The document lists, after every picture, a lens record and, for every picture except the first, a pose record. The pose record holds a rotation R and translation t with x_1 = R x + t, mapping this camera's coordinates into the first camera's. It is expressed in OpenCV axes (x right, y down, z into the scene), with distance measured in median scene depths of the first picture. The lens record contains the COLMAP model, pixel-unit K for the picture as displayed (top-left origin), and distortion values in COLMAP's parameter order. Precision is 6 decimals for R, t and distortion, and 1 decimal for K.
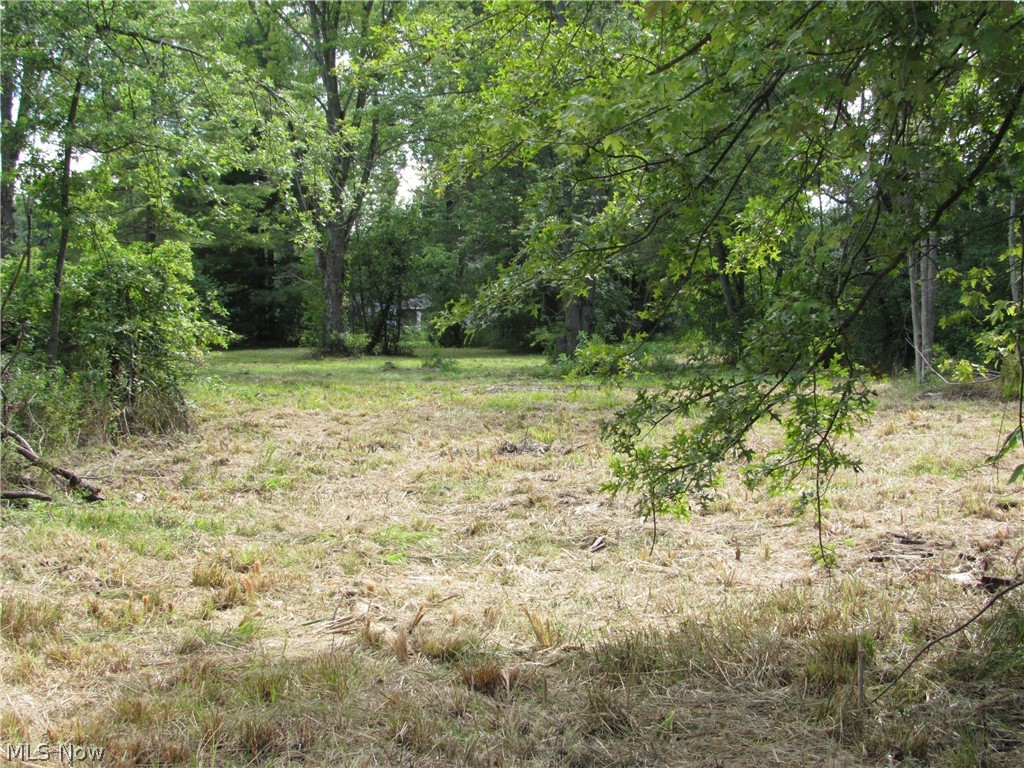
lens RADIAL K [[2018.7, 0, 512.3], [0, 2018.7, 383.1], [0, 0, 1]] dist [0.004357, 0.000000]
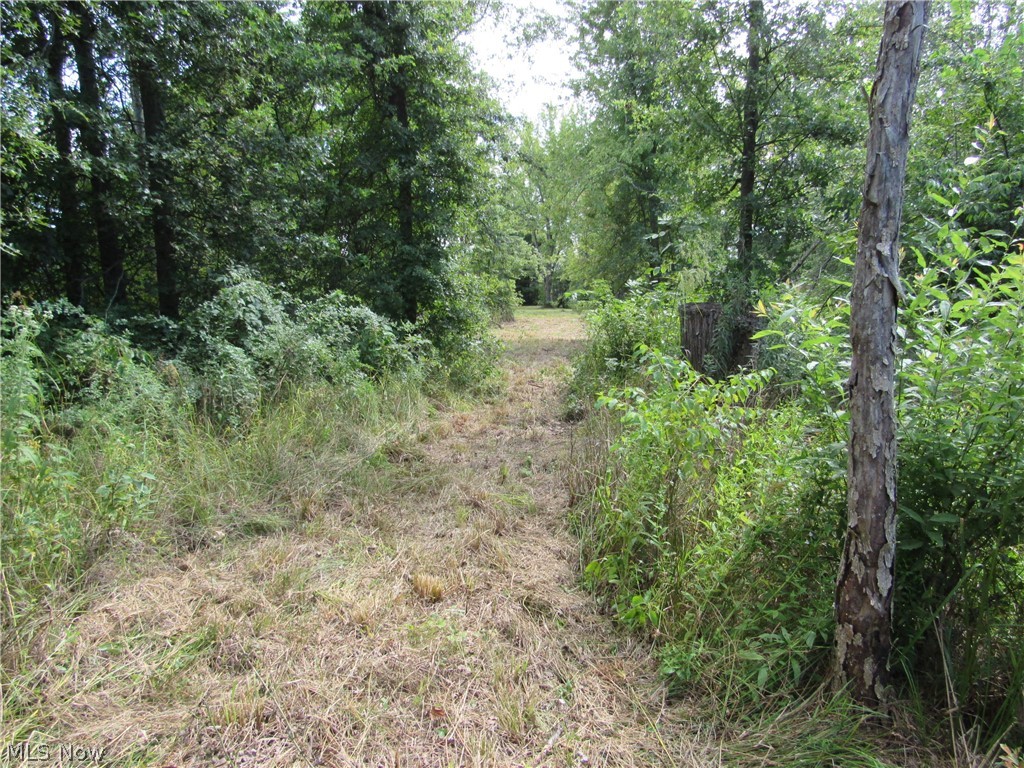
lens RADIAL K [[731.7, 0, 511.9], [0, 731.7, 383.9], [0, 0, 1]] dist [-0.033259, 0.014510]
pose [[0.990257, 0.028750, -0.136249, 0.061368], [-0.016809, 0.995979, 0.087994, 0.016849], [0.138231, -0.084846, 0.986759, -0.618140]]
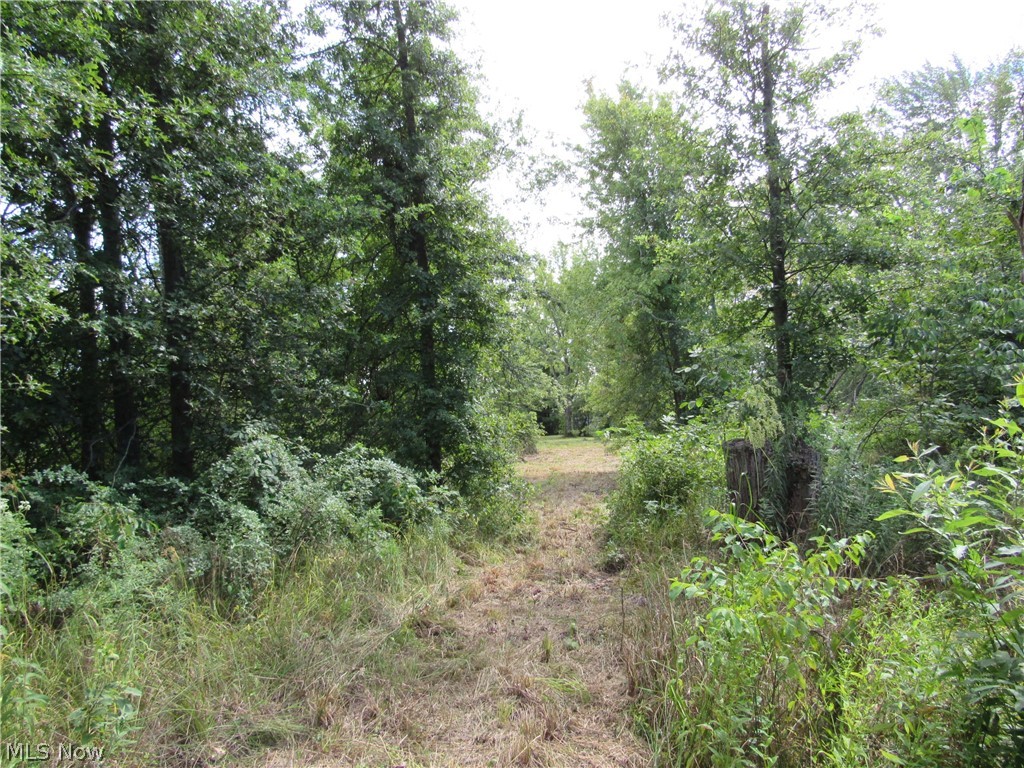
lens RADIAL K [[731.7, 0, 512.9], [0, 731.7, 386.0], [0, 0, 1]] dist [-0.033259, 0.014510]
pose [[0.986048, -0.036500, -0.162410, 0.055408], [0.022713, 0.996040, -0.085951, 0.011198], [0.164904, 0.081063, 0.982973, -0.602216]]
